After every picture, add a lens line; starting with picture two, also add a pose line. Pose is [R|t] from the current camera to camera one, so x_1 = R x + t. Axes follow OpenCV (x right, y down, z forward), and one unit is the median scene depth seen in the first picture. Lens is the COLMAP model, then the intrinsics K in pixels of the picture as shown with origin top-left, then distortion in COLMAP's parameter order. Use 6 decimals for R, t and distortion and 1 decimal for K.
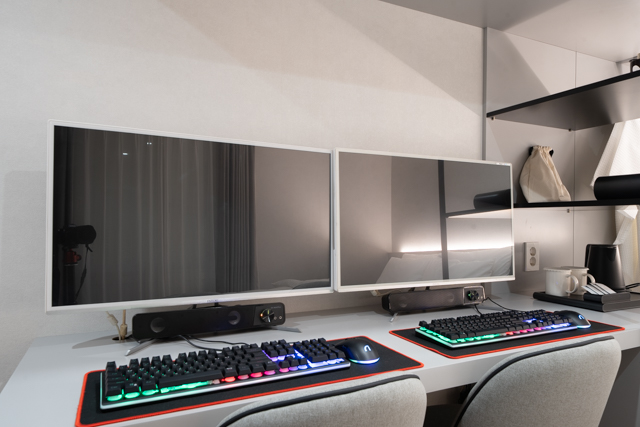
lens RADIAL K [[433.1, 0, 320.0], [0, 433.1, 213.5], [0, 0, 1]] dist [0.002032, -0.000164]
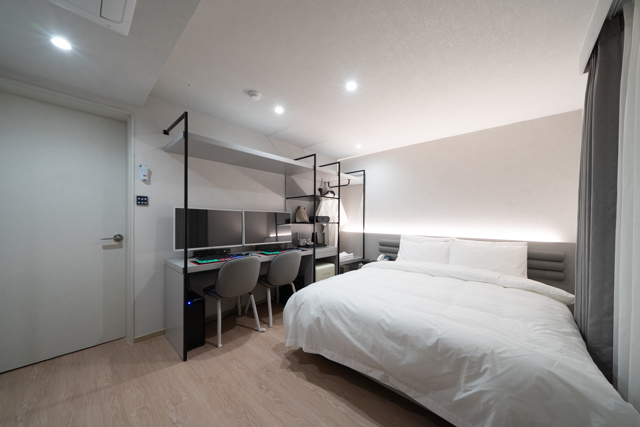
lens RADIAL K [[221.6, 0, 317.7], [0, 221.6, 222.0], [0, 0, 1]] dist [-0.000160, 0.000028]
pose [[0.938039, -0.003691, 0.346511, -0.023725], [-0.002734, 0.999833, 0.018051, -0.060520], [-0.346519, -0.017880, 0.937872, -0.904827]]
